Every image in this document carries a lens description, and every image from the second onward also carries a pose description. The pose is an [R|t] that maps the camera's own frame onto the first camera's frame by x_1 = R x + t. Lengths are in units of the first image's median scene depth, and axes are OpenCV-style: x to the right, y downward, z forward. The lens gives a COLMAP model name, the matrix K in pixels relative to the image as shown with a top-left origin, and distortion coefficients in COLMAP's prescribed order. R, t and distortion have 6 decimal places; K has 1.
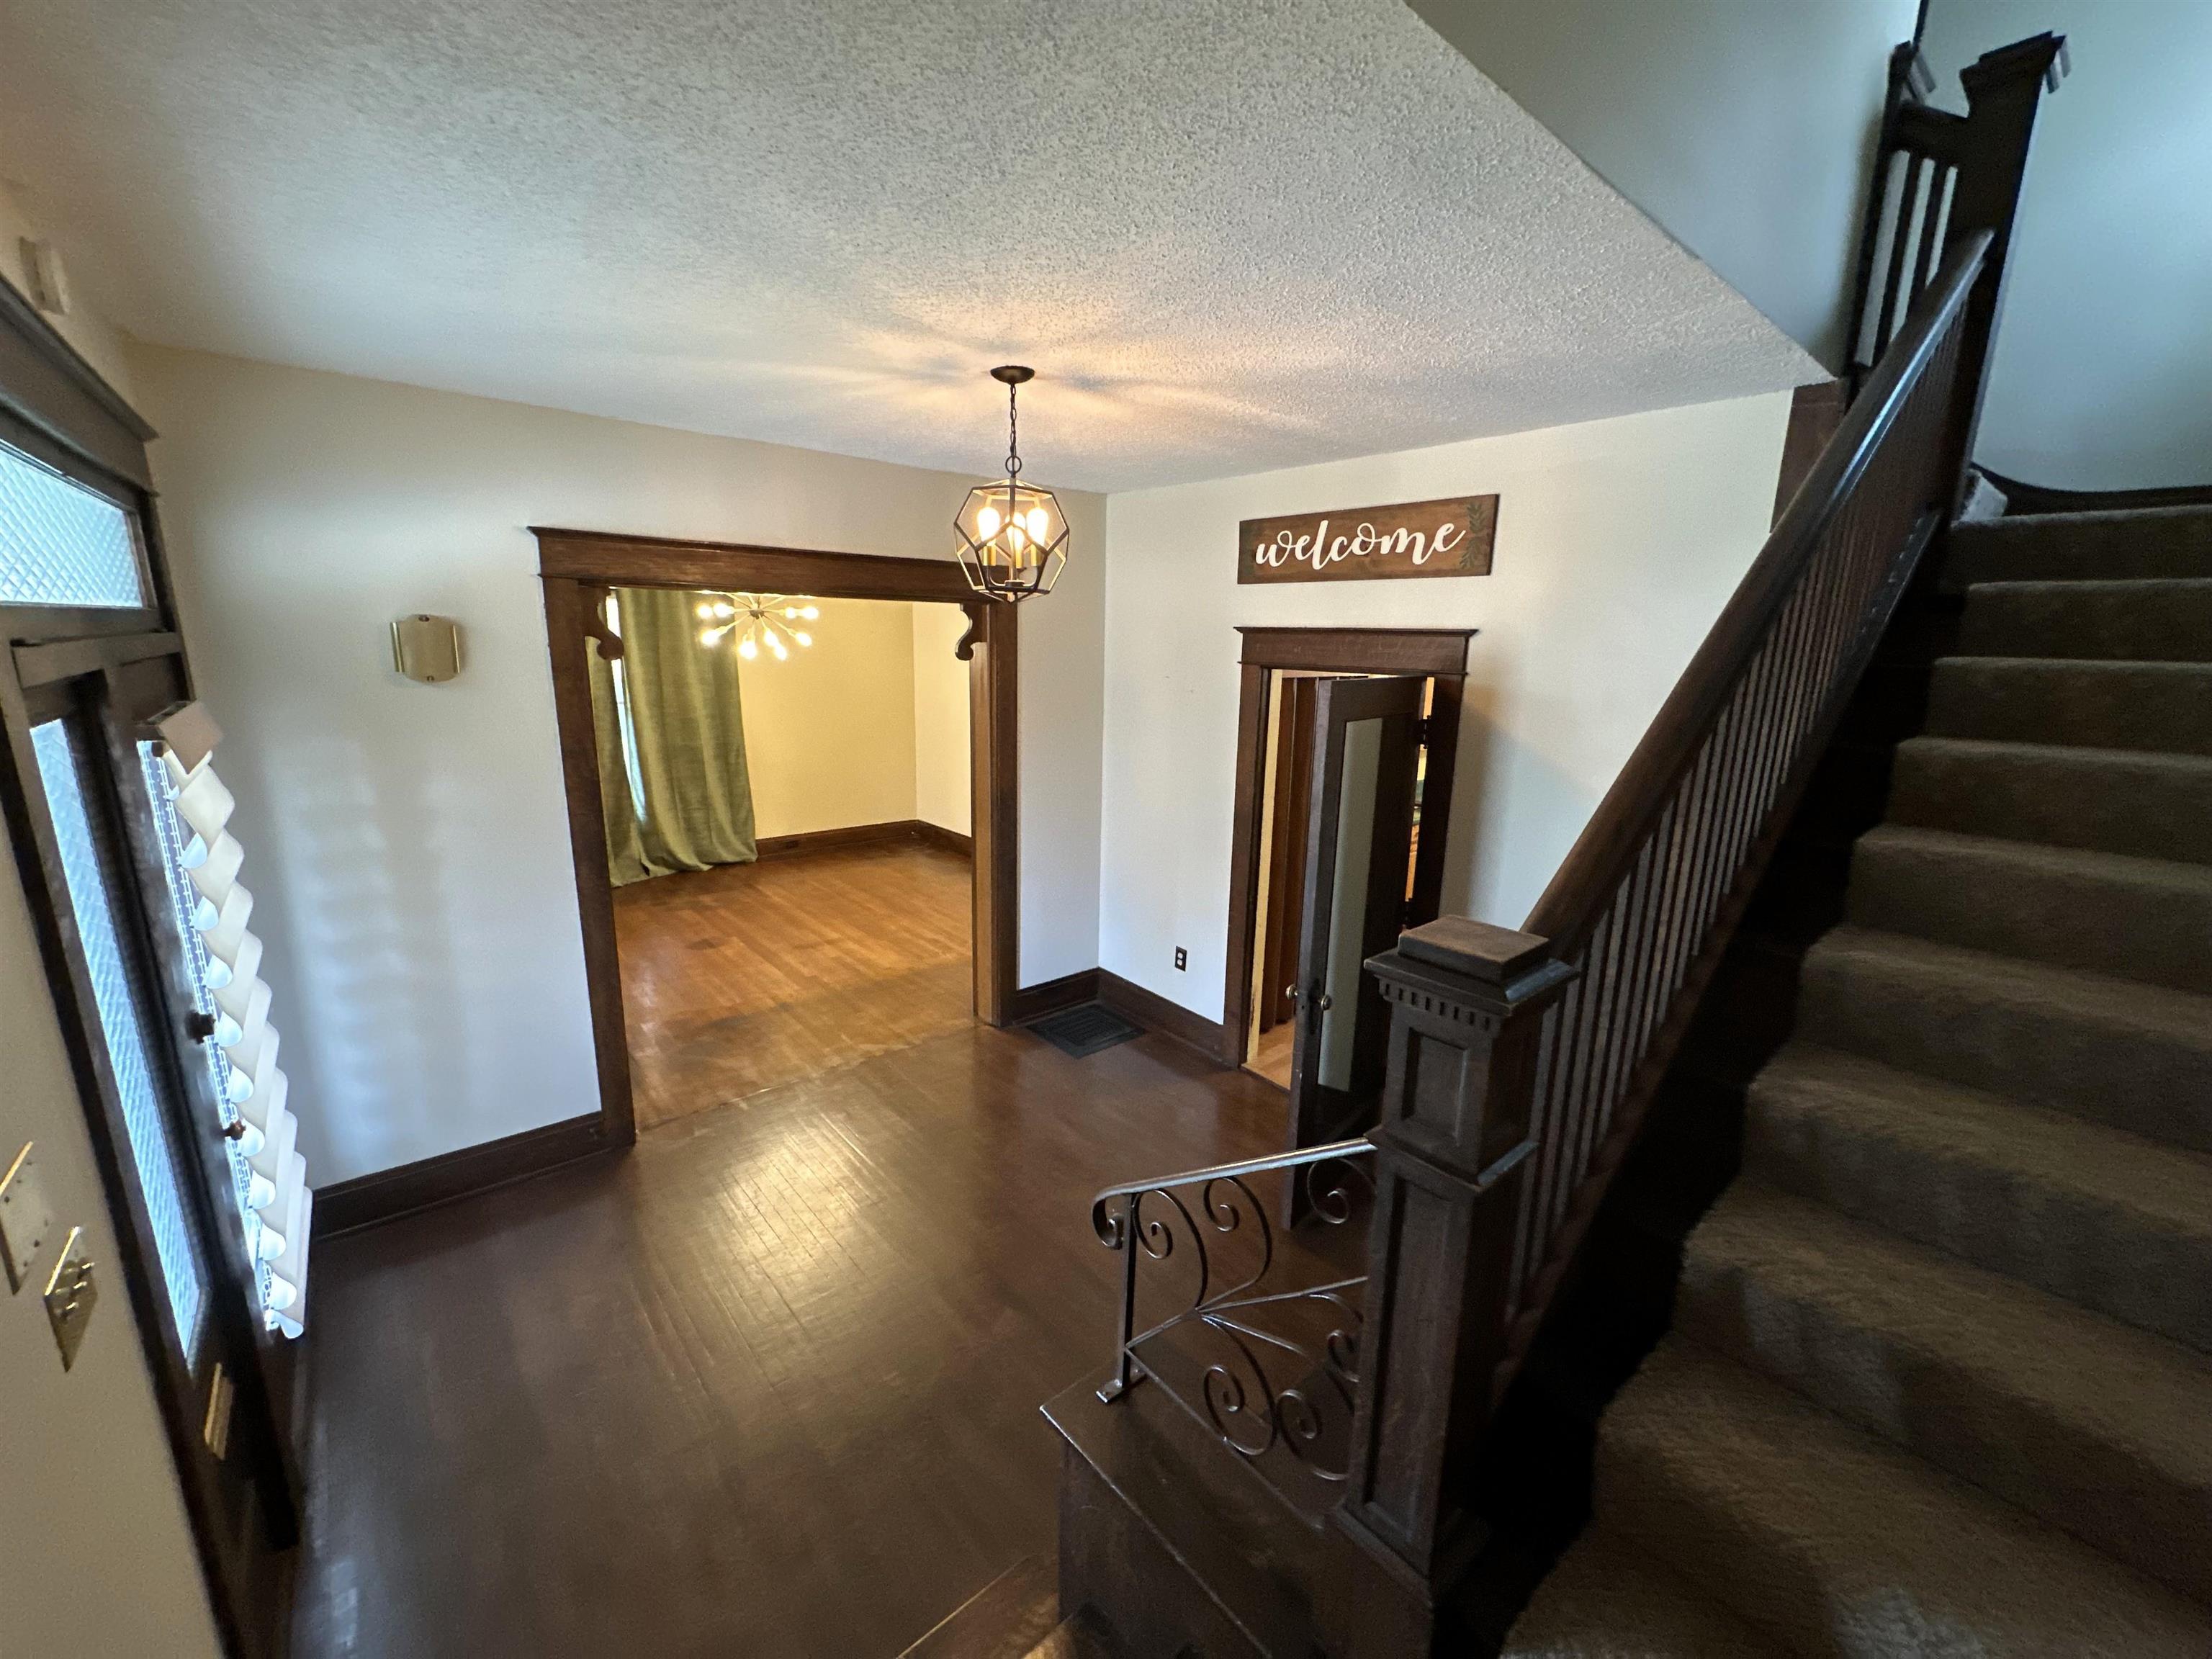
lens RADIAL K [[884.5, 0, 1106.0], [0, 884.5, 829.5], [0, 0, 1]] dist [-0.001248, -0.000103]
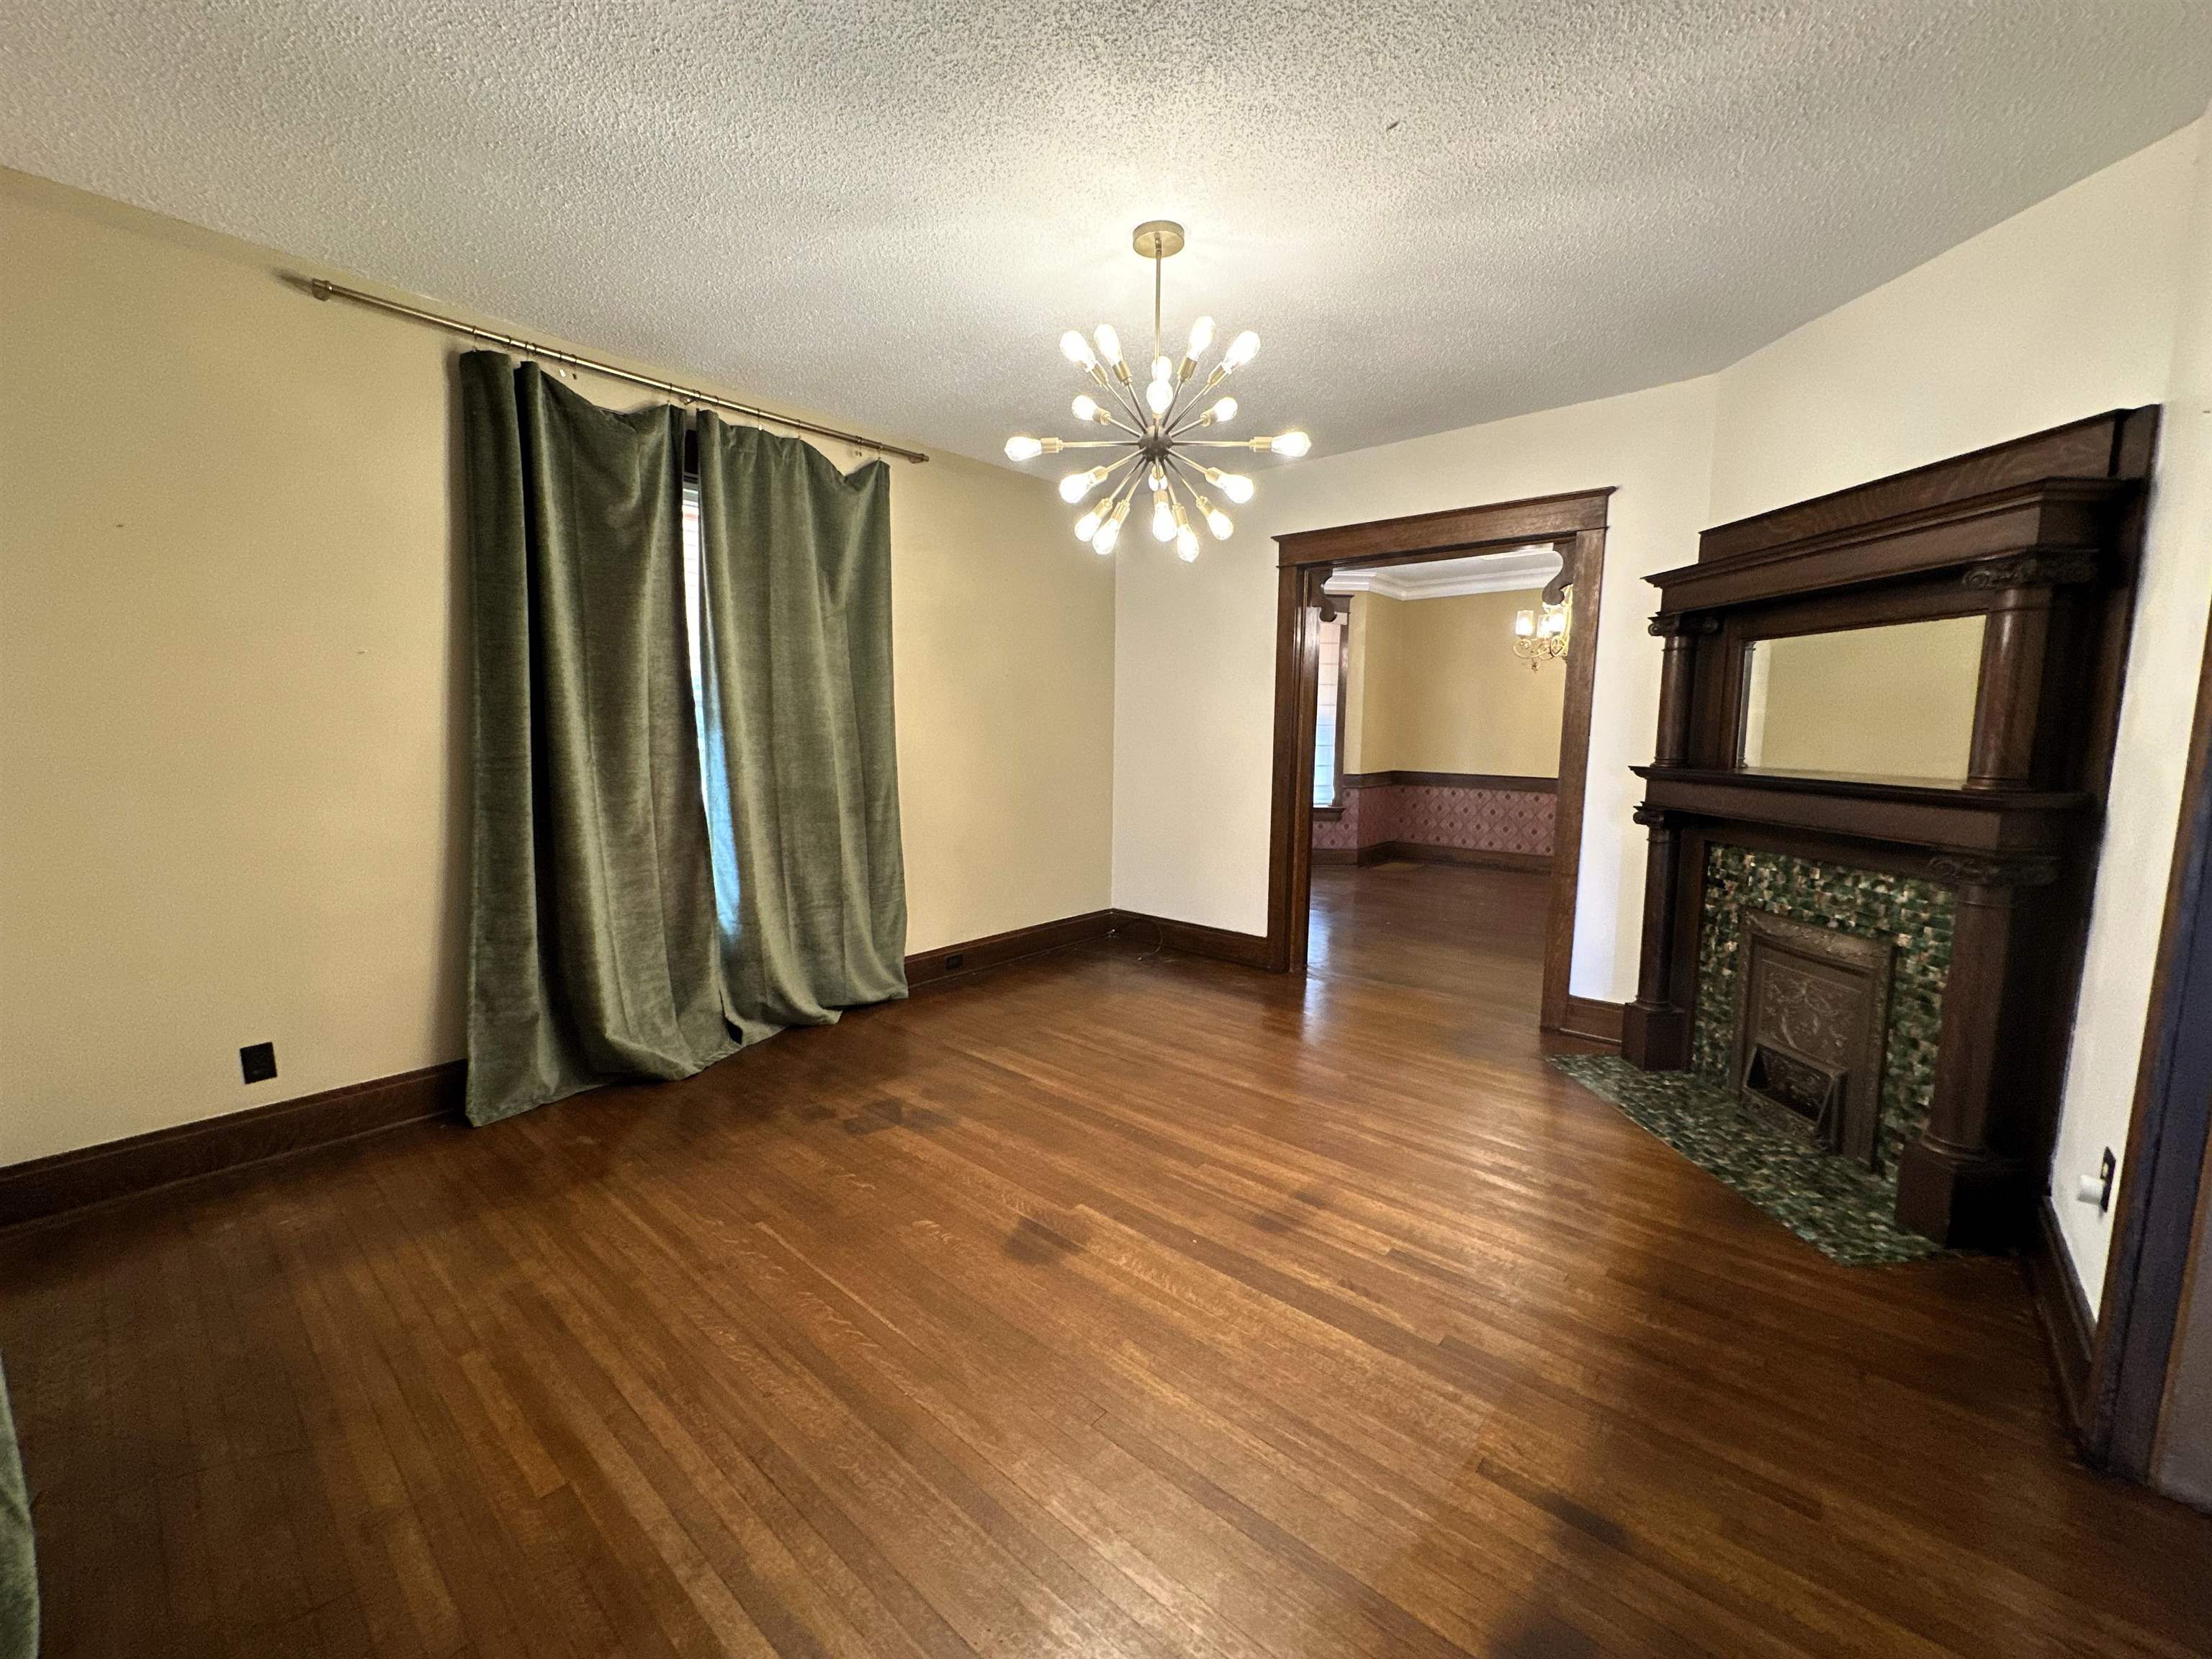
lens RADIAL K [[884.5, 0, 1106.0], [0, 884.5, 829.5], [0, 0, 1]] dist [-0.001248, -0.000103]
pose [[0.988464, -0.030027, 0.148448, -0.383287], [0.043221, 0.995317, -0.086469, -0.016750], [-0.145157, 0.091887, 0.985133, 0.462784]]
